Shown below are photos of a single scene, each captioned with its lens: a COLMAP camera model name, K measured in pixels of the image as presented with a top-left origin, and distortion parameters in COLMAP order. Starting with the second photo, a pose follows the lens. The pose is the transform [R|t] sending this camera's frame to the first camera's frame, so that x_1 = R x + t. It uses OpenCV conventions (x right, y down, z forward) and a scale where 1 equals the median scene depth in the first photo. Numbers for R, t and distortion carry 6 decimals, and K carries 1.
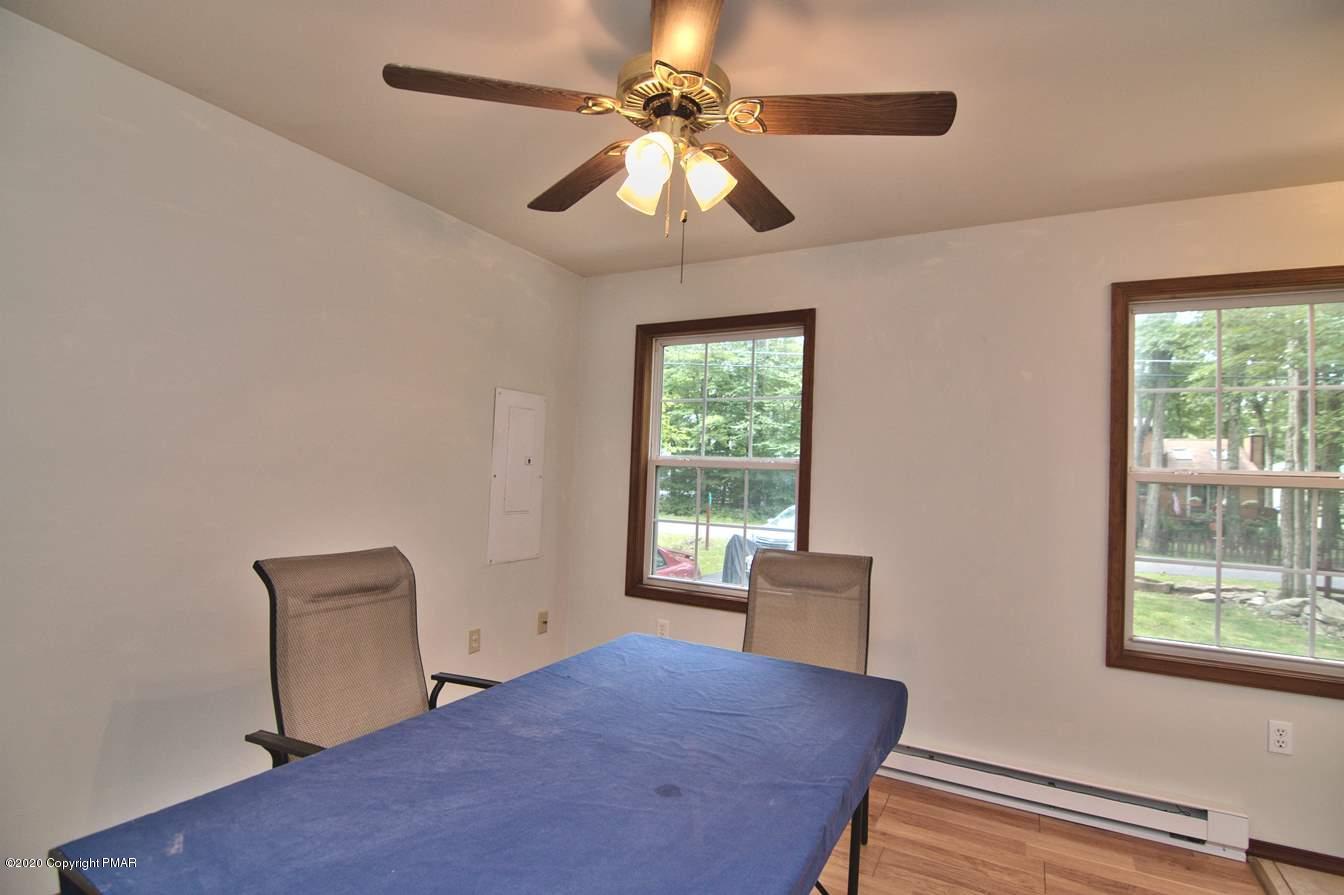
lens RADIAL K [[644.0, 0, 673.6], [0, 644.0, 449.4], [0, 0, 1]] dist [-0.008585, -0.008656]
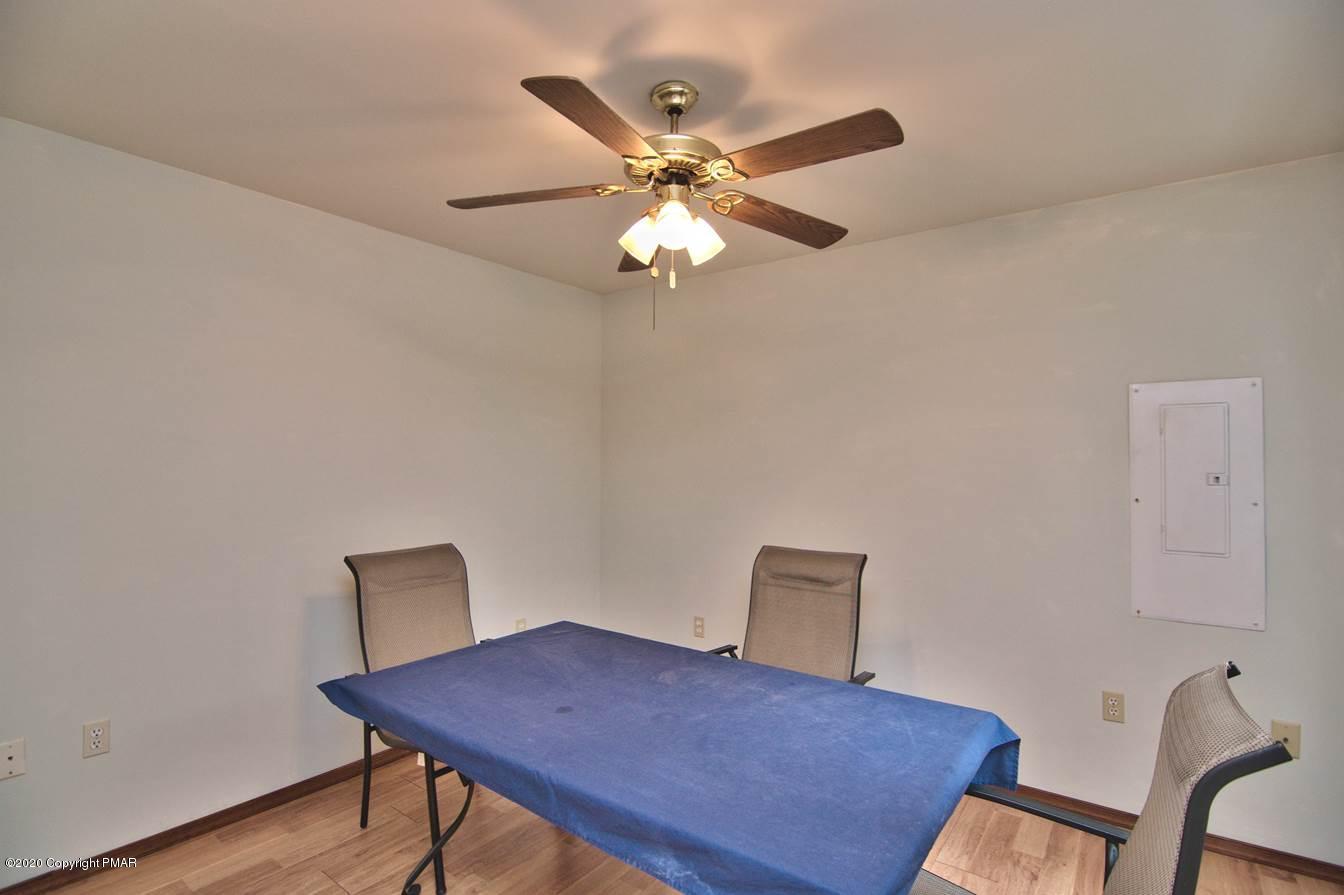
lens RADIAL K [[644.0, 0, 673.6], [0, 644.0, 449.4], [0, 0, 1]] dist [-0.008585, -0.008656]
pose [[-0.140194, -0.058458, -0.988397, 0.904942], [0.021506, 0.997840, -0.062067, 0.028252], [0.989890, -0.029958, -0.138634, 0.935647]]
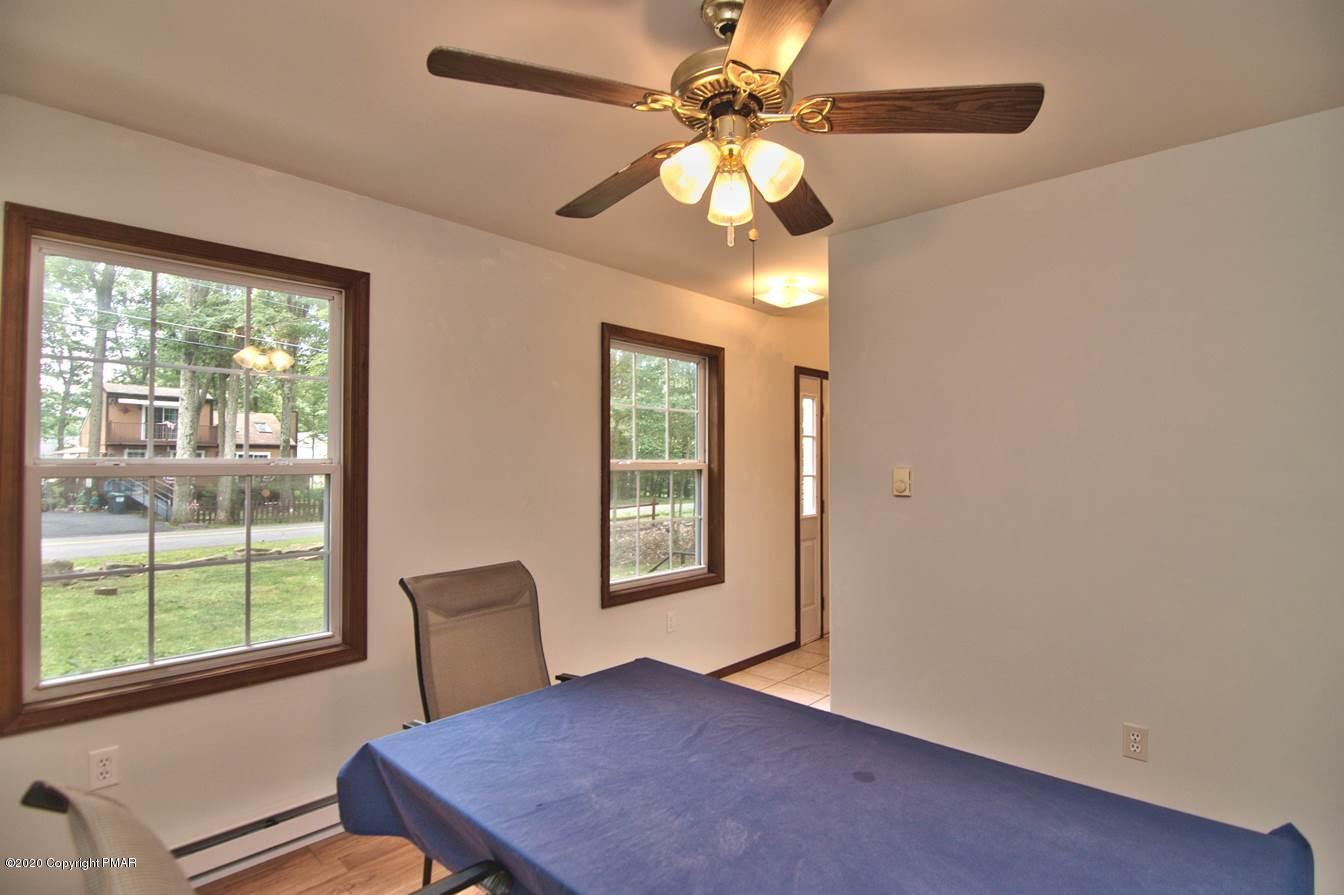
lens RADIAL K [[644.0, 0, 673.6], [0, 644.0, 449.4], [0, 0, 1]] dist [-0.008585, -0.008656]
pose [[0.245620, -0.019865, 0.969163, -0.759956], [-0.025746, 0.999304, 0.027008, -0.046425], [-0.969024, -0.031586, 0.244938, 0.684542]]
